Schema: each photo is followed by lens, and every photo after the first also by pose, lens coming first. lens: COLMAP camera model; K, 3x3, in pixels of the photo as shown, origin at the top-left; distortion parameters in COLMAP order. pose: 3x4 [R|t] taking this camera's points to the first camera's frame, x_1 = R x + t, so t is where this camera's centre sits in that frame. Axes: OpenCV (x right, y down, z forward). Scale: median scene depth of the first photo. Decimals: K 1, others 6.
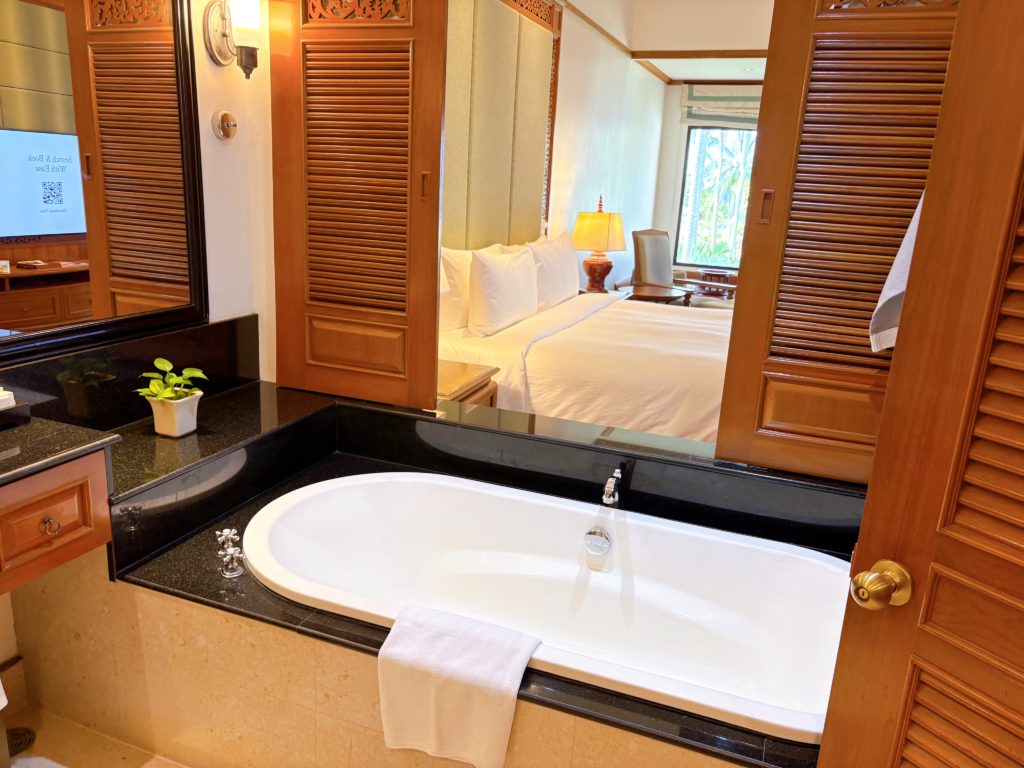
lens RADIAL K [[777.5, 0, 507.8], [0, 777.5, 386.8], [0, 0, 1]] dist [0.013221, -0.002346]
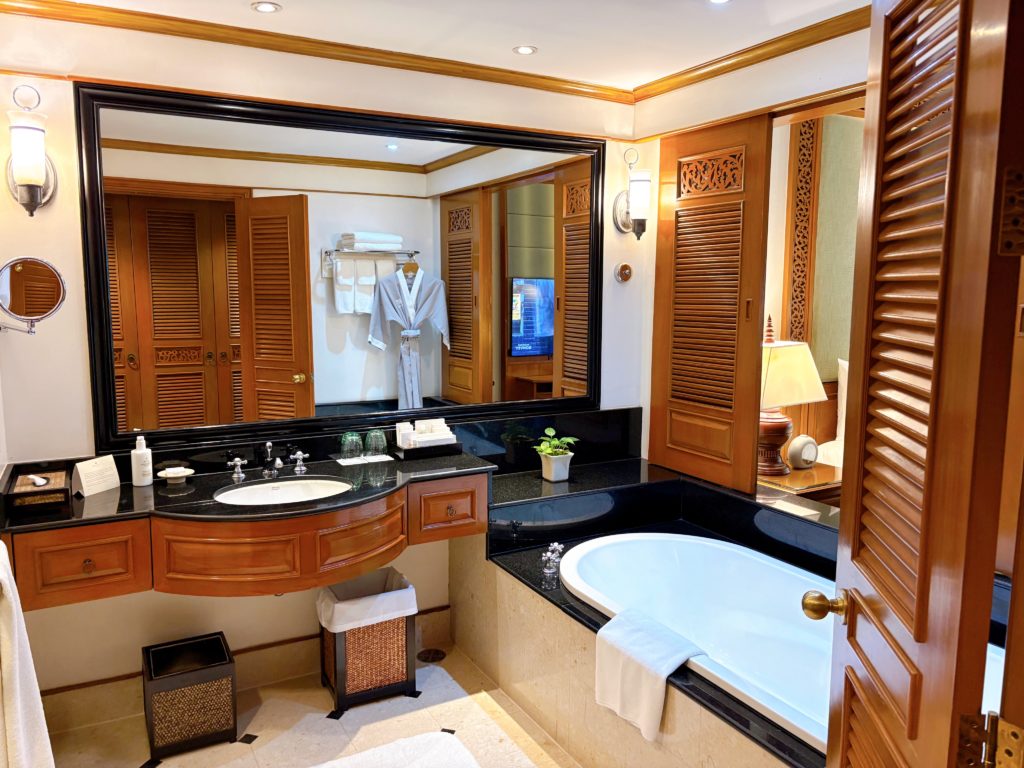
lens RADIAL K [[781.8, 0, 511.6], [0, 781.8, 381.2], [0, 0, 1]] dist [0.033311, -0.010749]
pose [[0.763243, 0.030831, -0.645375, 0.457525], [-0.135673, 0.984239, -0.113433, 0.055034], [0.631706, 0.174136, 0.755396, -0.192420]]
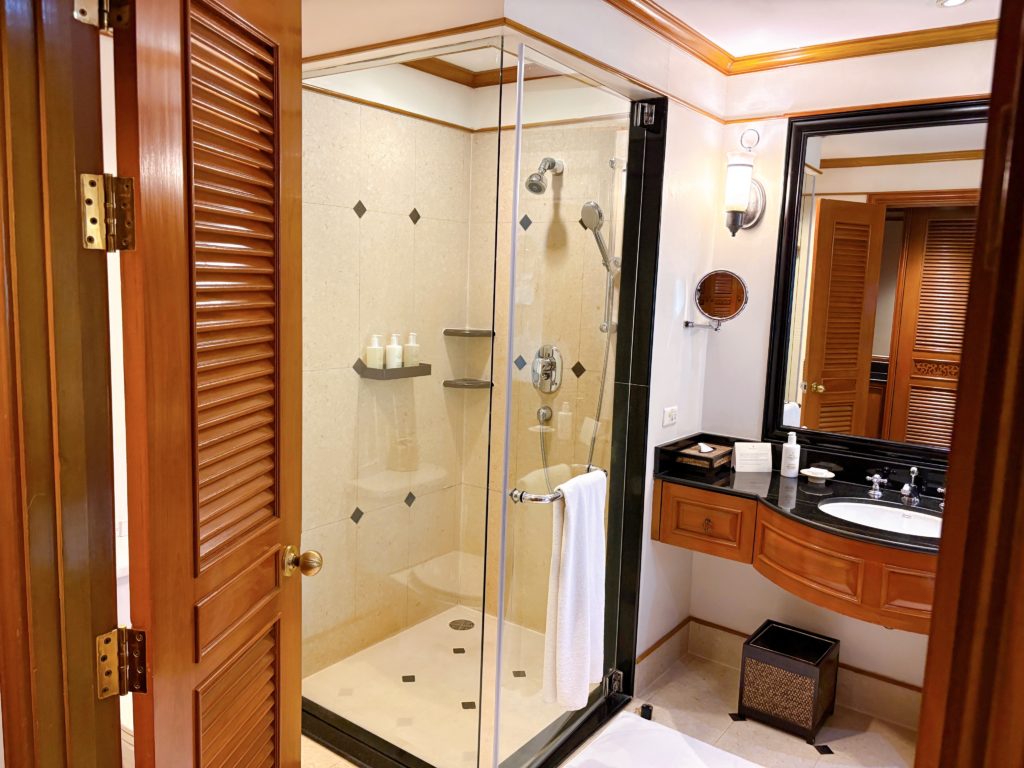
lens RADIAL K [[781.8, 0, 511.6], [0, 781.8, 381.2], [0, 0, 1]] dist [0.033311, -0.010749]
pose [[-0.261038, 0.066755, -0.963018, 0.636906], [-0.302104, 0.941845, 0.147176, -0.052276], [0.916838, 0.329350, -0.225691, 0.204608]]
